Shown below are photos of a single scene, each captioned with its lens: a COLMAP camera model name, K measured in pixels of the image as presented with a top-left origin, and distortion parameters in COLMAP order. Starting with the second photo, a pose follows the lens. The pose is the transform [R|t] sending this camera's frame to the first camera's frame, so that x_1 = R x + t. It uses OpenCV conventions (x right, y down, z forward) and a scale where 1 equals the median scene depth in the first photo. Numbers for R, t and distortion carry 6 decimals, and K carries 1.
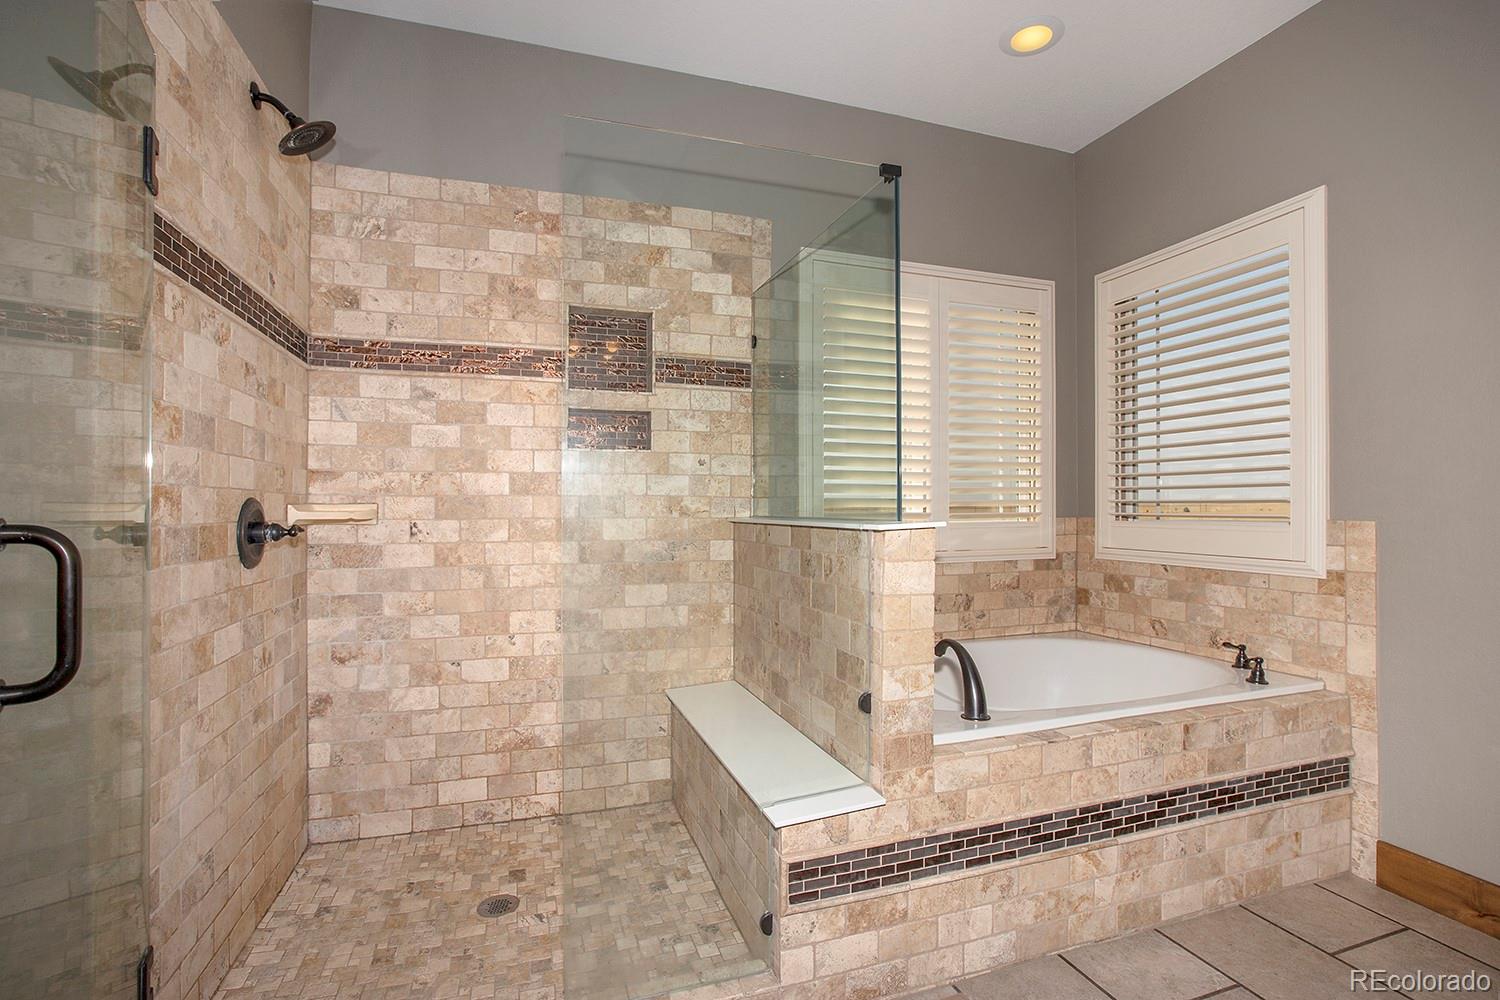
lens RADIAL K [[692.7, 0, 746.9], [0, 692.7, 497.2], [0, 0, 1]] dist [-0.036927, 0.008565]
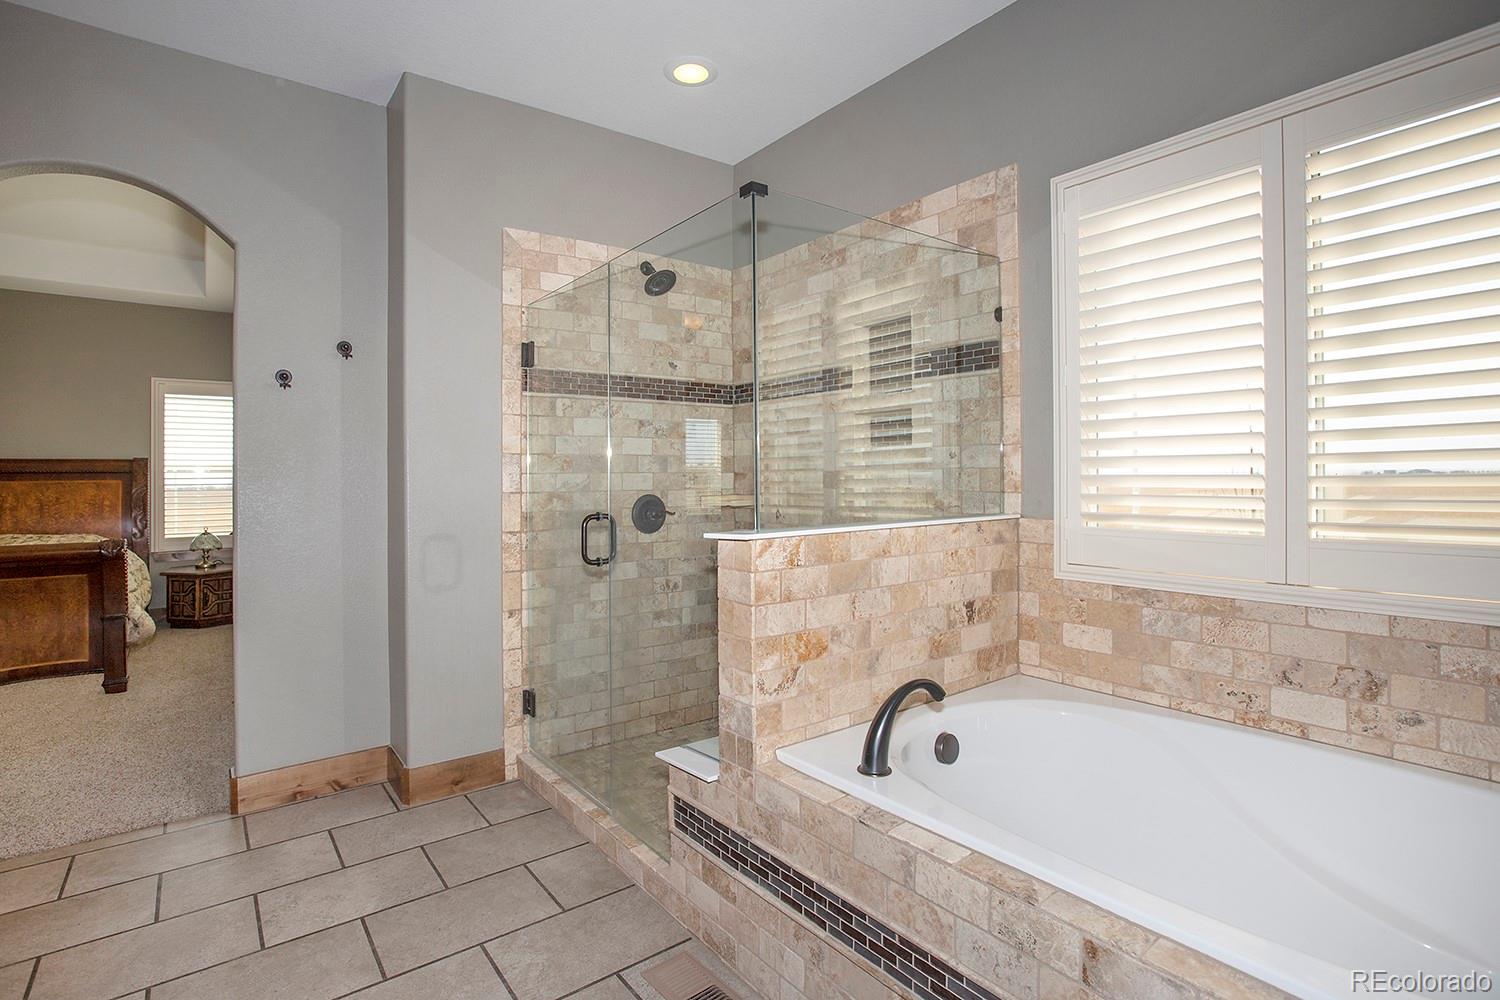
lens RADIAL K [[692.7, 0, 745.2], [0, 692.7, 497.7], [0, 0, 1]] dist [-0.036927, 0.008565]
pose [[0.354430, 0.025093, -0.934746, 1.108263], [0.018415, 0.999259, 0.033807, -0.043823], [0.934901, -0.029196, 0.353705, 0.598507]]
